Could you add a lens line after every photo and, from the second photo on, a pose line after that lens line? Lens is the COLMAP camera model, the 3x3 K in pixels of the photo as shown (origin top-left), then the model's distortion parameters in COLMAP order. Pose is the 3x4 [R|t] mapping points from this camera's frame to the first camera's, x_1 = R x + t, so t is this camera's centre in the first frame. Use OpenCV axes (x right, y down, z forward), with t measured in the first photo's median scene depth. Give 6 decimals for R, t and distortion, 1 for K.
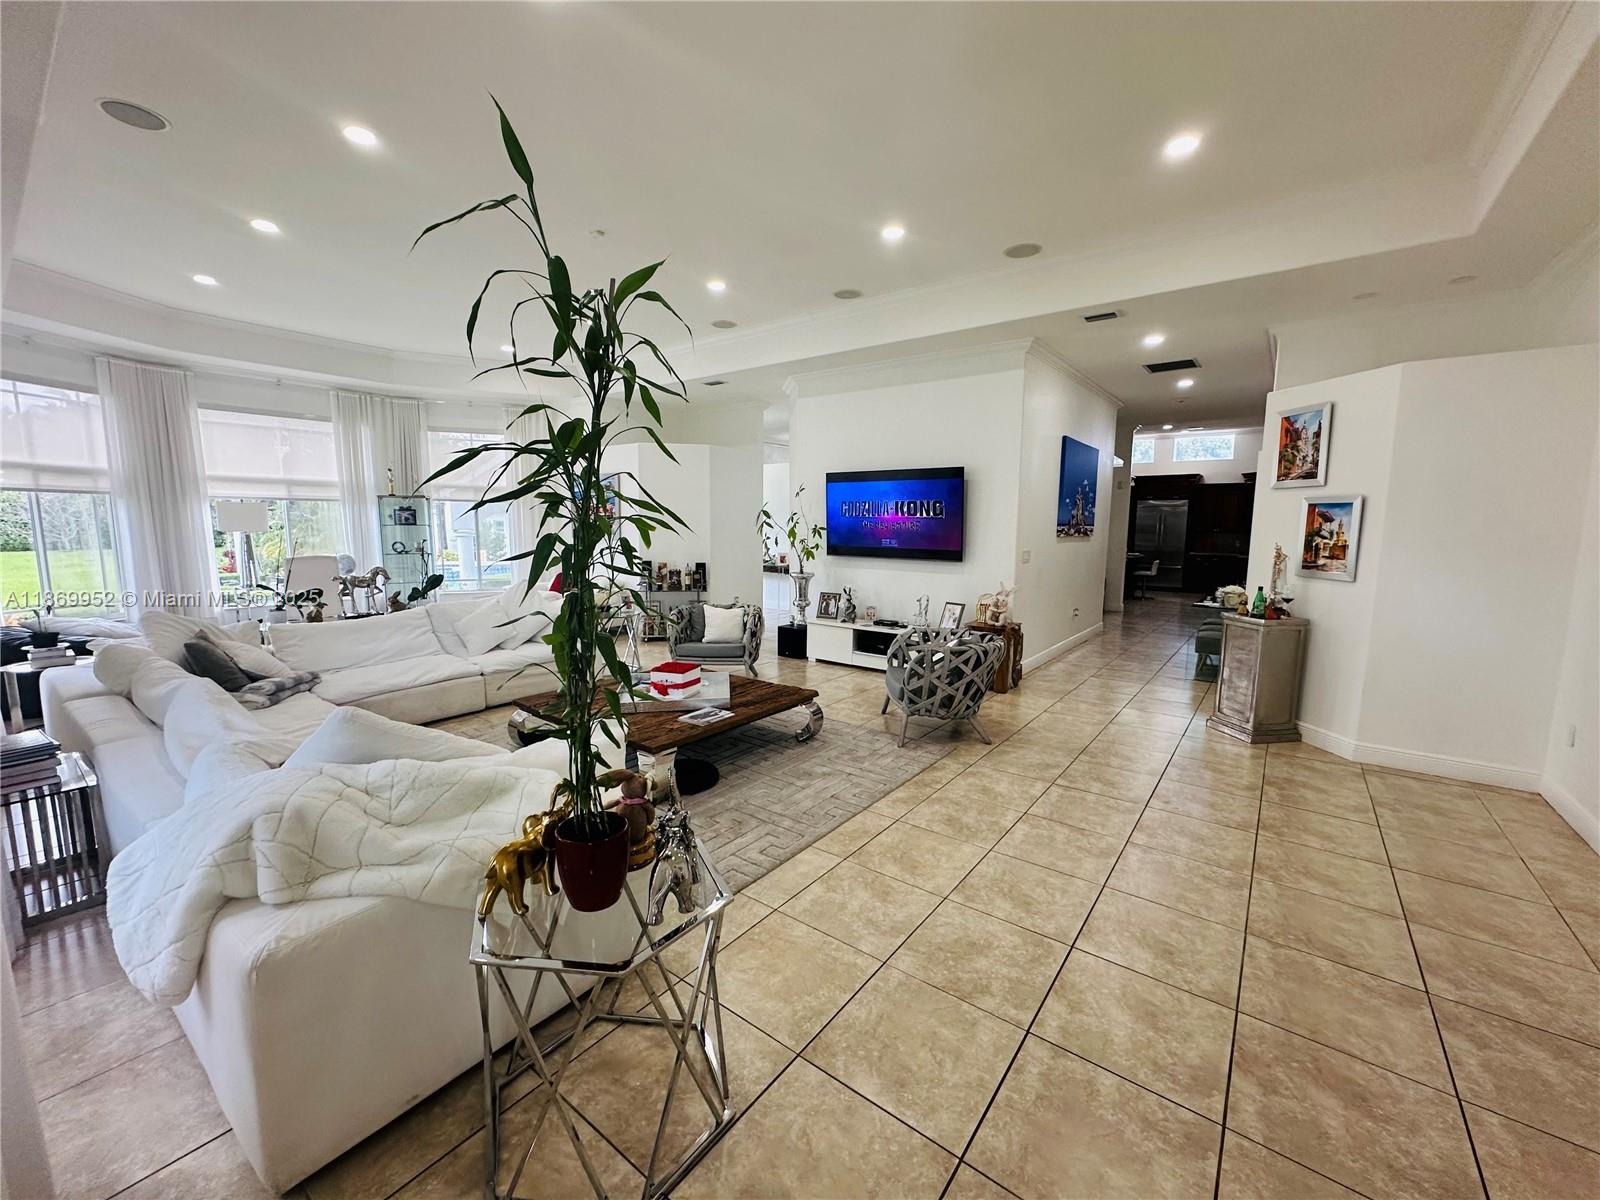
lens RADIAL K [[637.5, 0, 802.5], [0, 637.5, 601.9], [0, 0, 1]] dist [-0.001344, -0.000607]
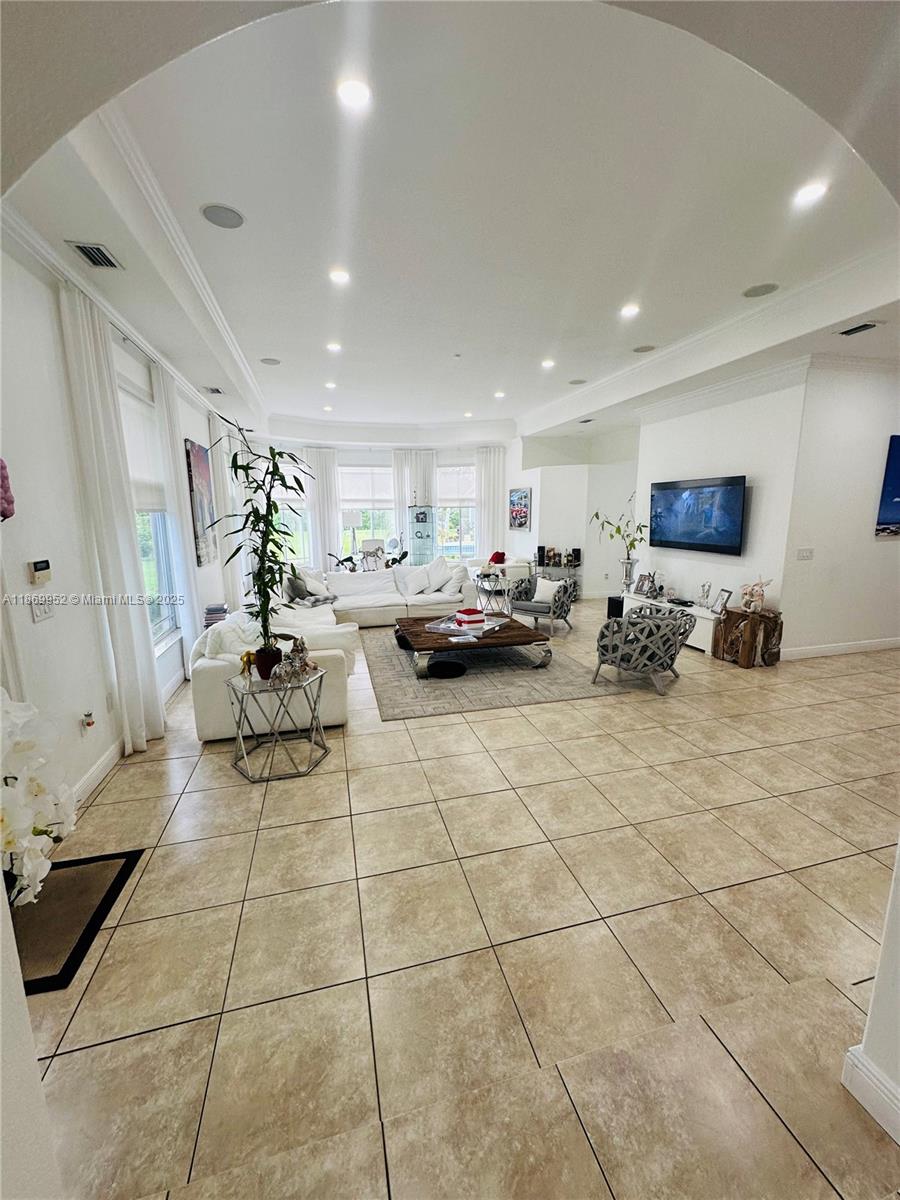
lens RADIAL K [[478.1, 0, 450.1], [0, 478.1, 600.2], [0, 0, 1]] dist [-0.001344, -0.000607]
pose [[0.793248, 0.097712, -0.601008, 0.500610], [-0.062136, 0.994878, 0.079736, -0.025557], [0.605721, -0.025906, 0.795256, -0.053135]]
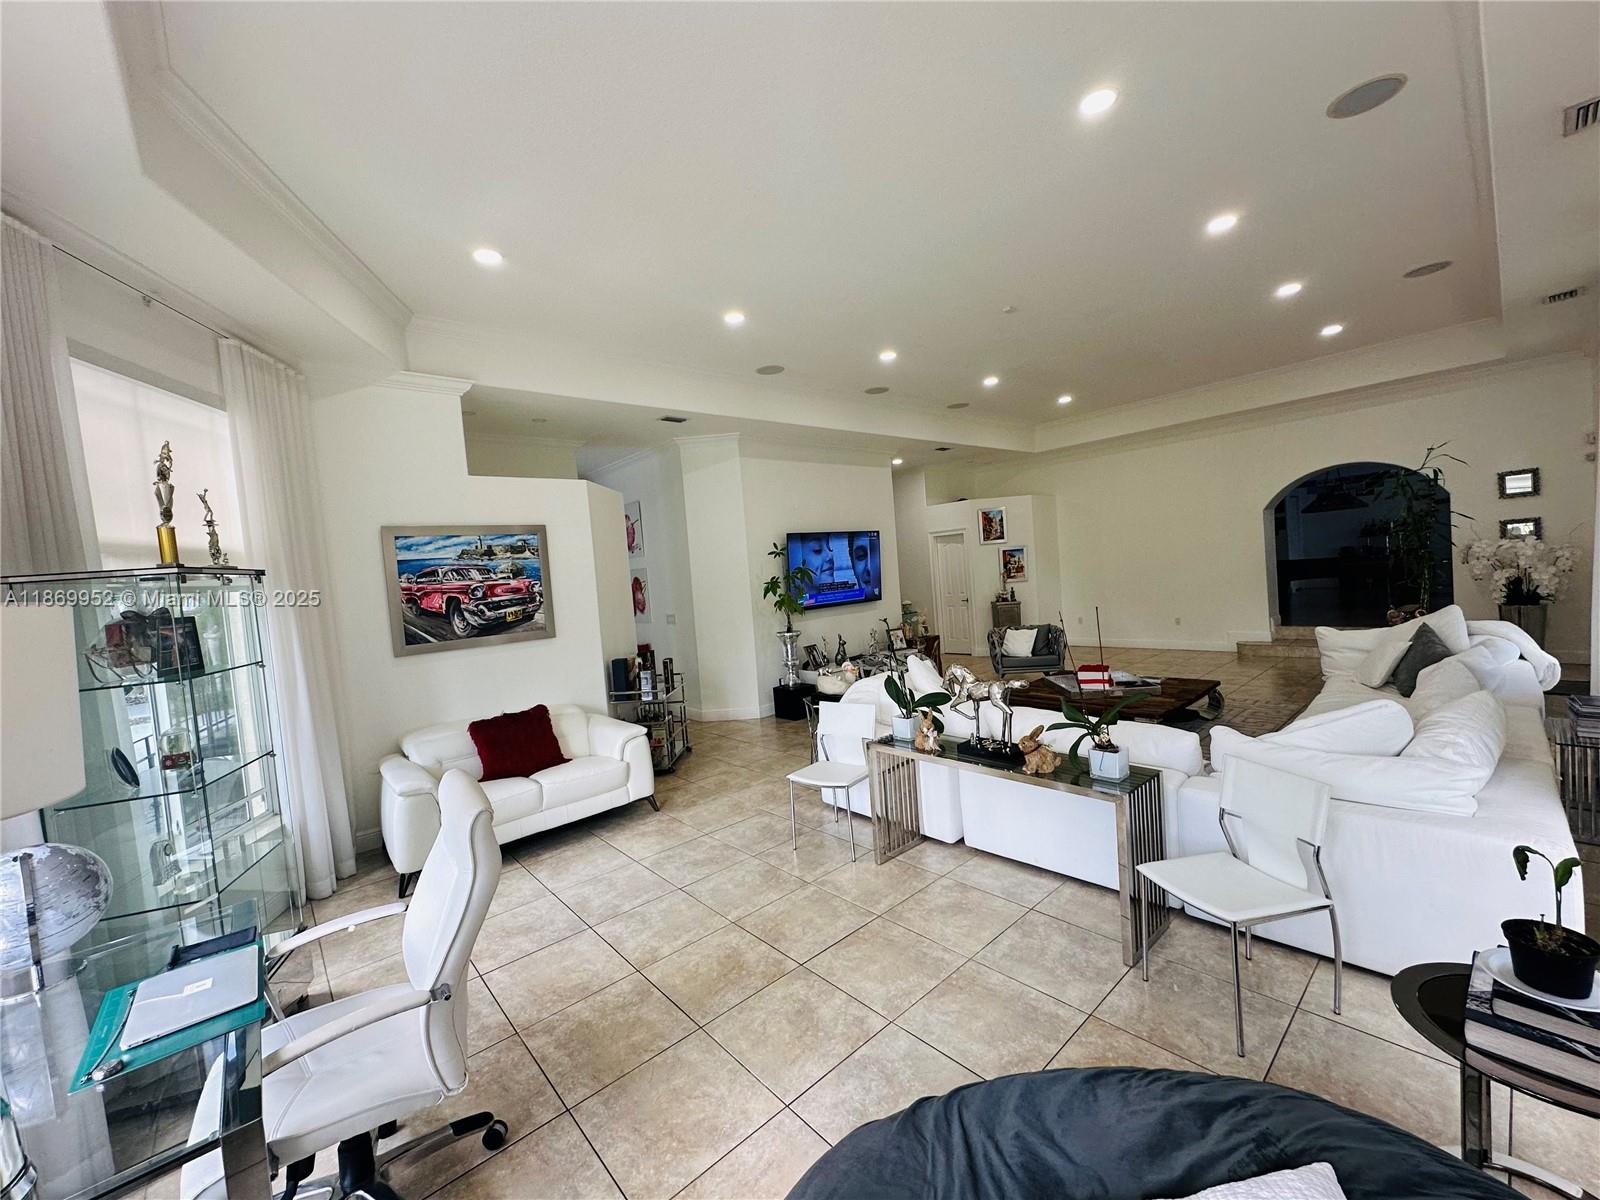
lens RADIAL K [[637.5, 0, 800.7], [0, 637.5, 598.9], [0, 0, 1]] dist [-0.001344, -0.000607]
pose [[0.193012, -0.070777, 0.978640, -1.550901], [0.201740, 0.978948, 0.031011, -0.196607], [-0.960233, 0.191445, 0.203227, 1.242639]]
